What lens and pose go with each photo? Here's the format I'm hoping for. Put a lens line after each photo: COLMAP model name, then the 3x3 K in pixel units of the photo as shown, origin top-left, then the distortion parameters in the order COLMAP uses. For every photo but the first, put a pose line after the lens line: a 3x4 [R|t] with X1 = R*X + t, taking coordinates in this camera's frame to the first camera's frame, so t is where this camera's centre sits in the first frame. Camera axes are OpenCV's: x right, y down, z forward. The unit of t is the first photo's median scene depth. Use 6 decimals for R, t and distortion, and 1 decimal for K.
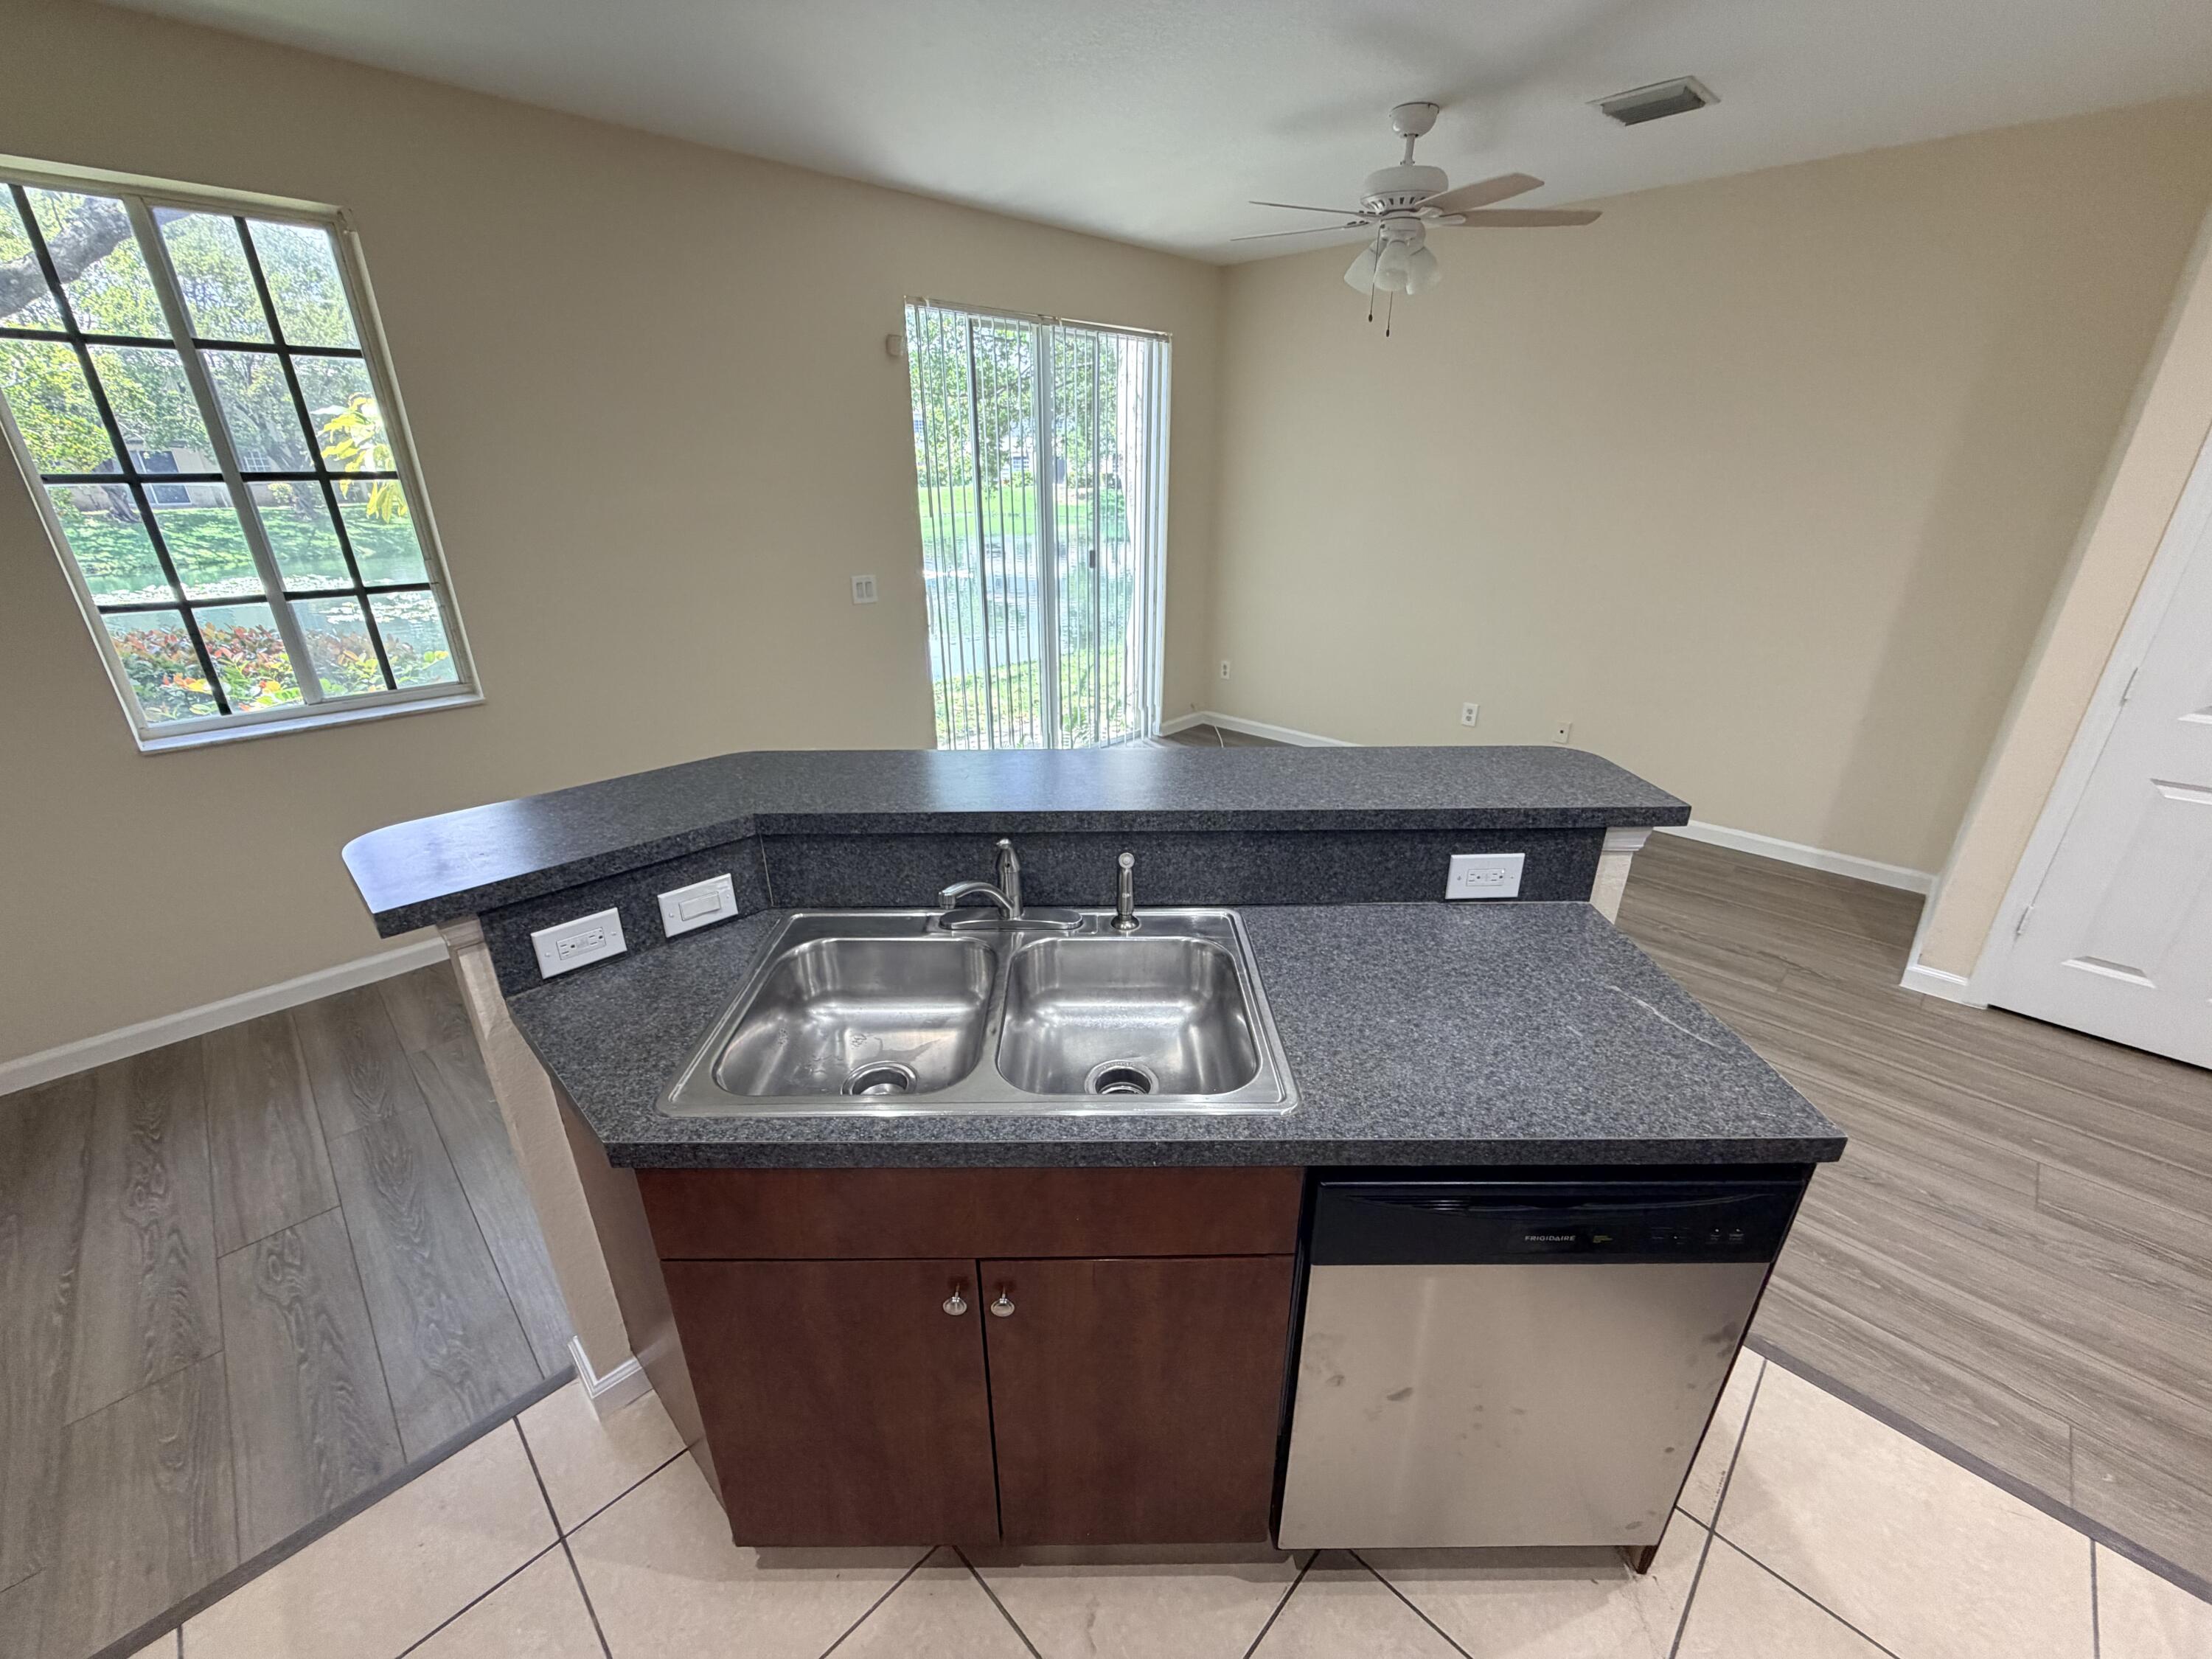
lens RADIAL K [[881.4, 0, 1101.1], [0, 881.4, 831.3], [0, 0, 1]] dist [0.001812, 0.000394]
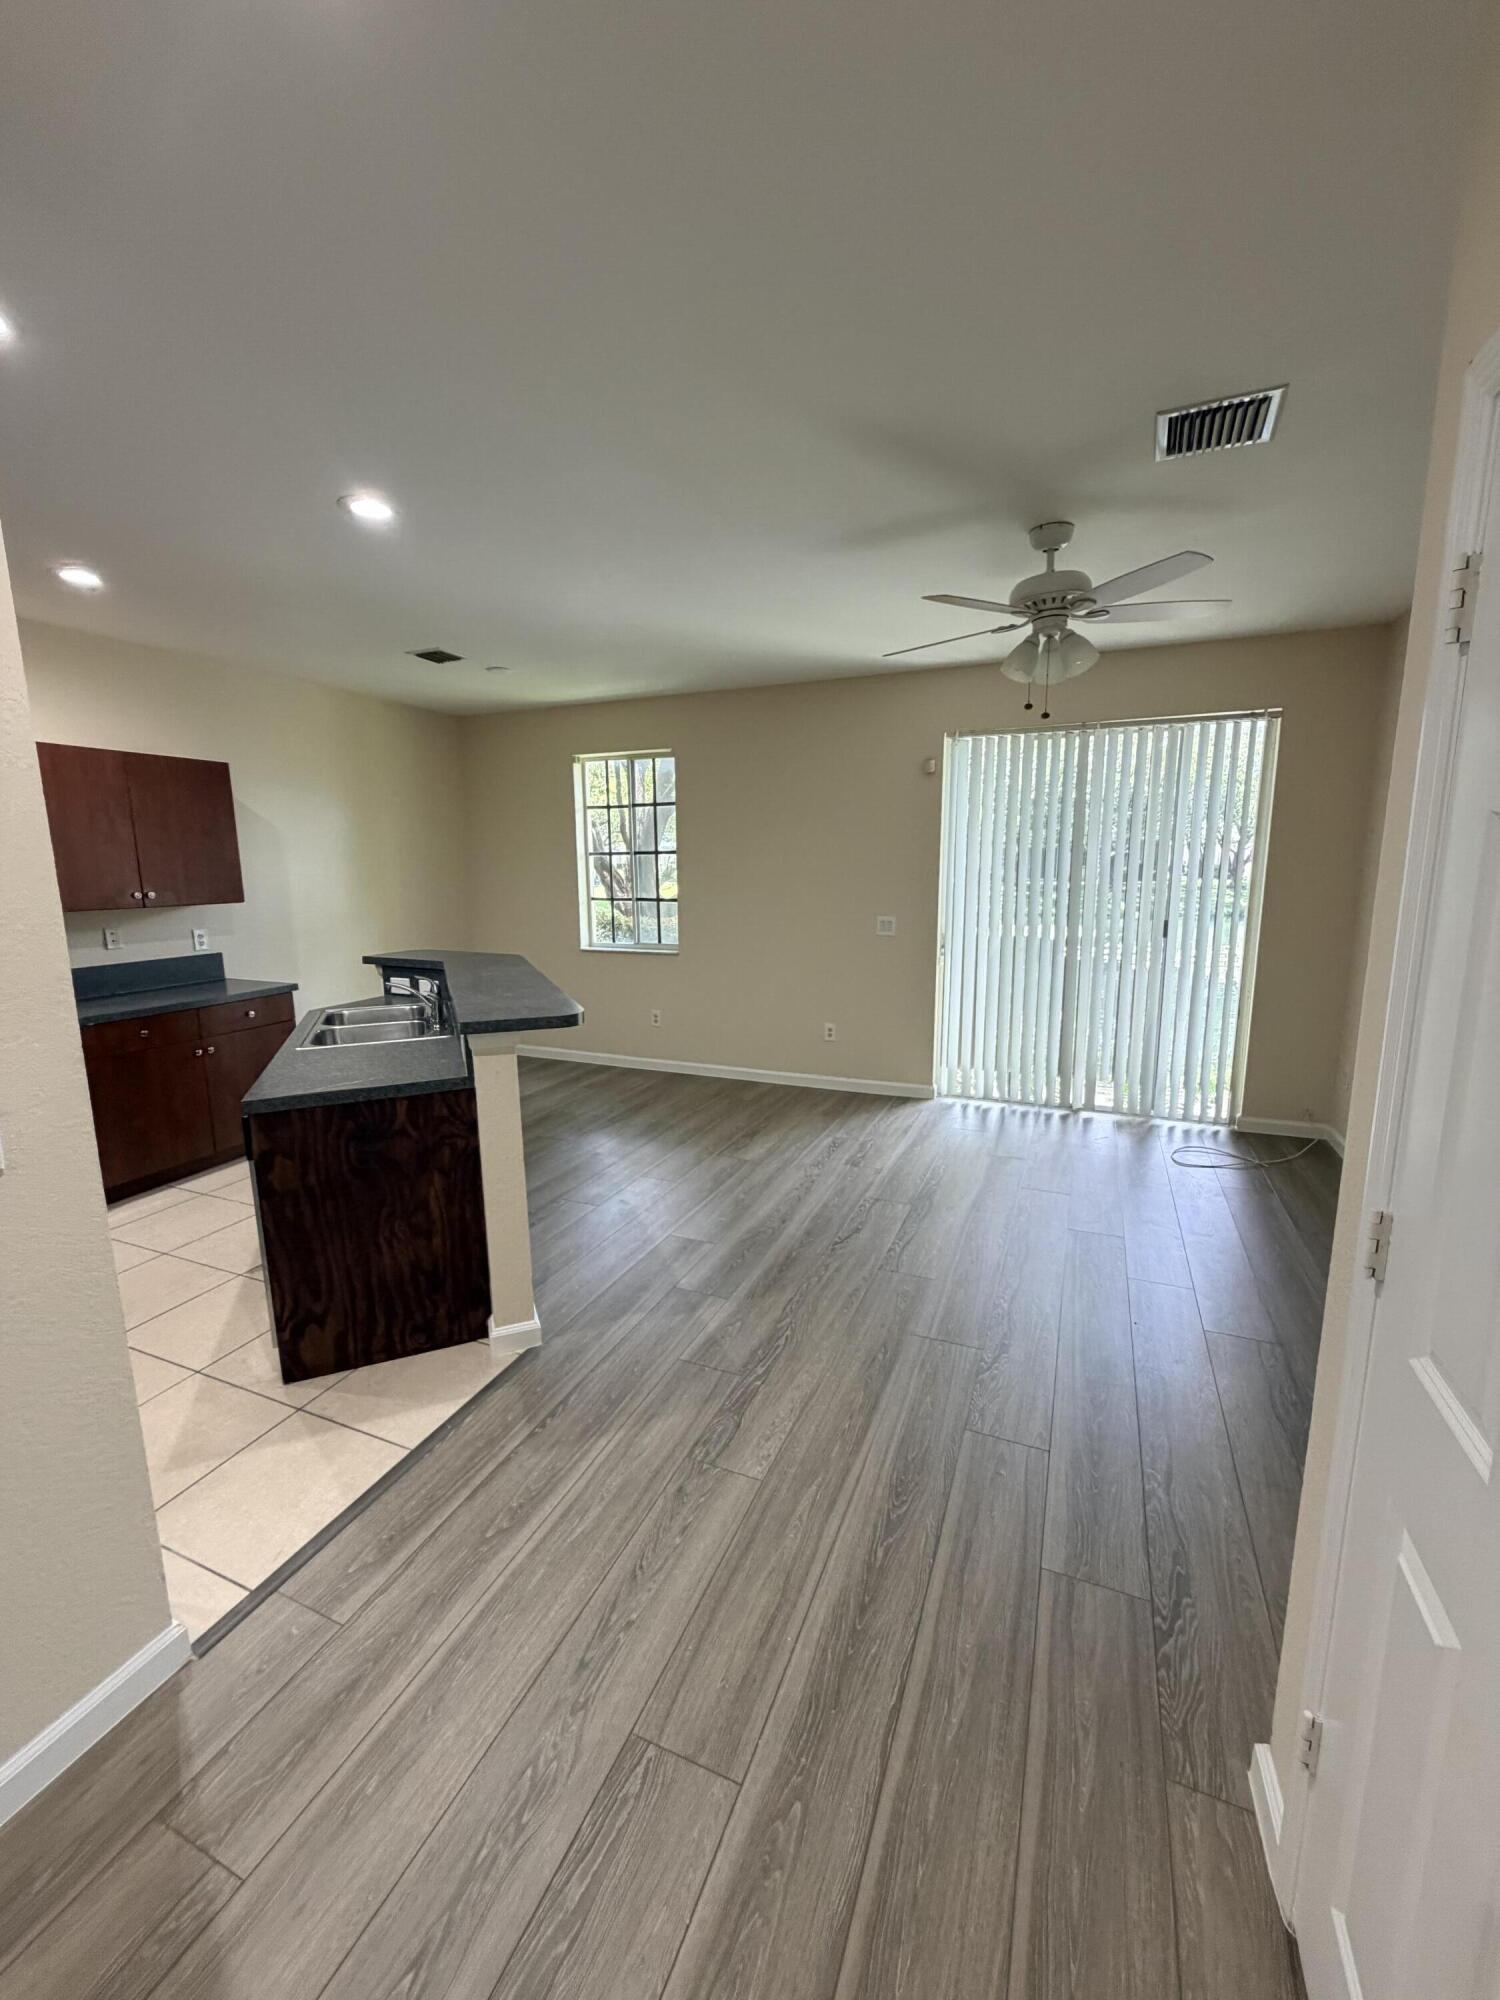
lens RADIAL K [[796.9, 0, 751.6], [0, 796.9, 1001.5], [0, 0, 1]] dist [0.001812, 0.000394]
pose [[0.374042, 0.161085, -0.913315, 1.255326], [-0.350192, 0.936426, 0.021742, -0.163424], [0.858754, 0.311703, 0.406673, 0.473633]]
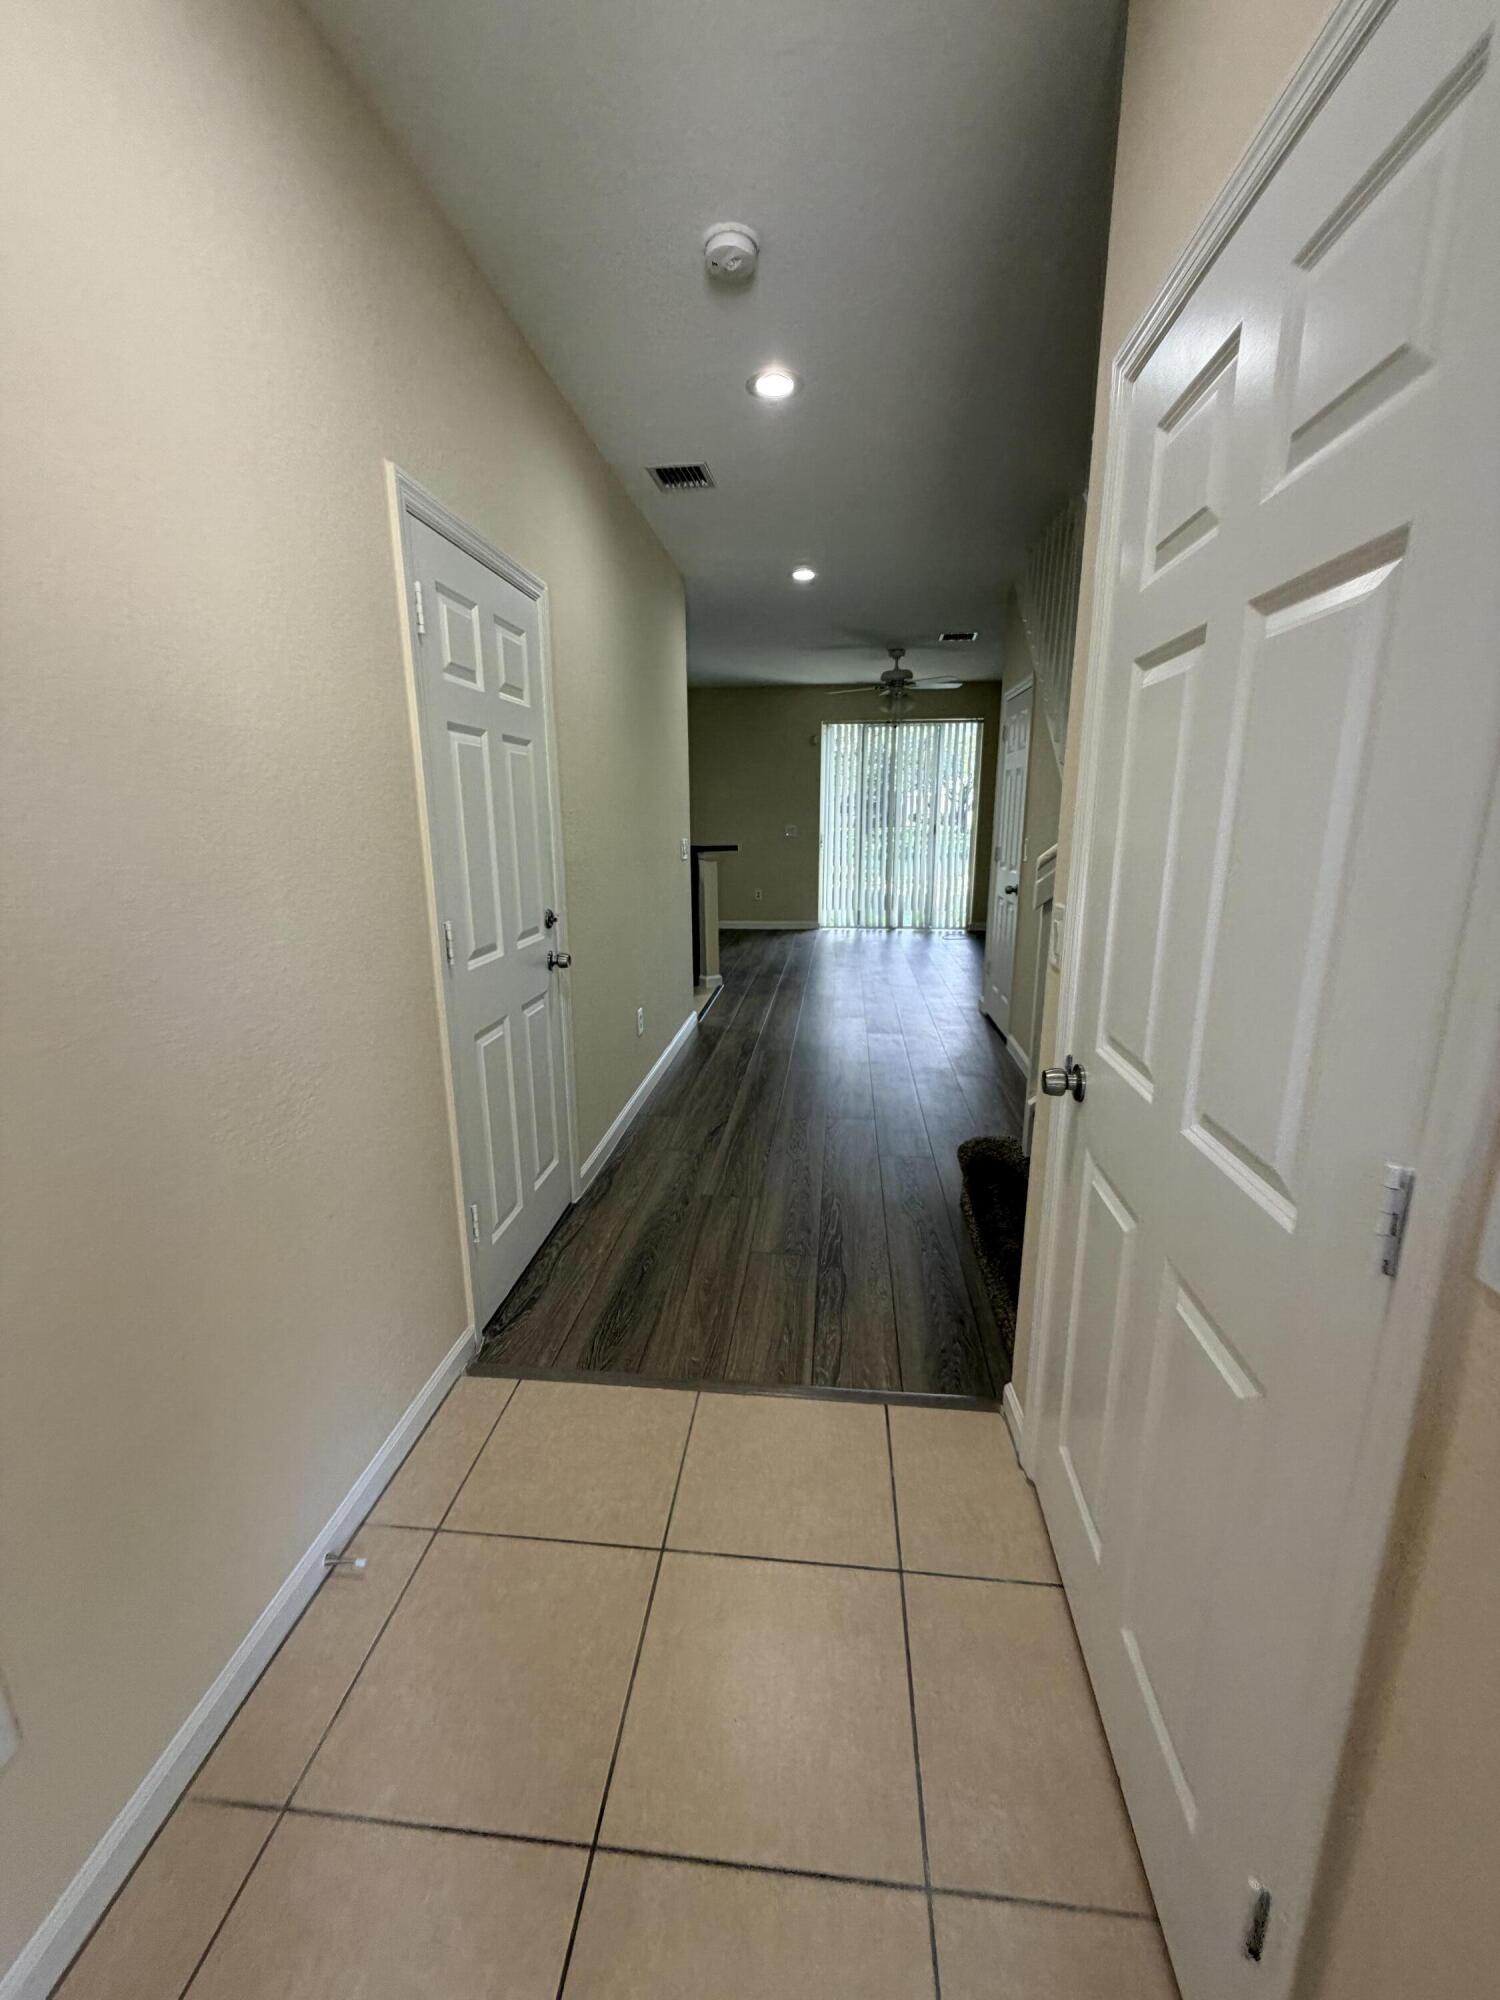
lens RADIAL K [[796.9, 0, 749.7], [0, 796.9, 992.0], [0, 0, 1]] dist [0.001812, 0.000394]
pose [[0.622406, 0.177628, -0.762272, 2.171719], [-0.301256, 0.953245, -0.023851, 0.375055], [0.722396, 0.244484, 0.646817, -0.653673]]
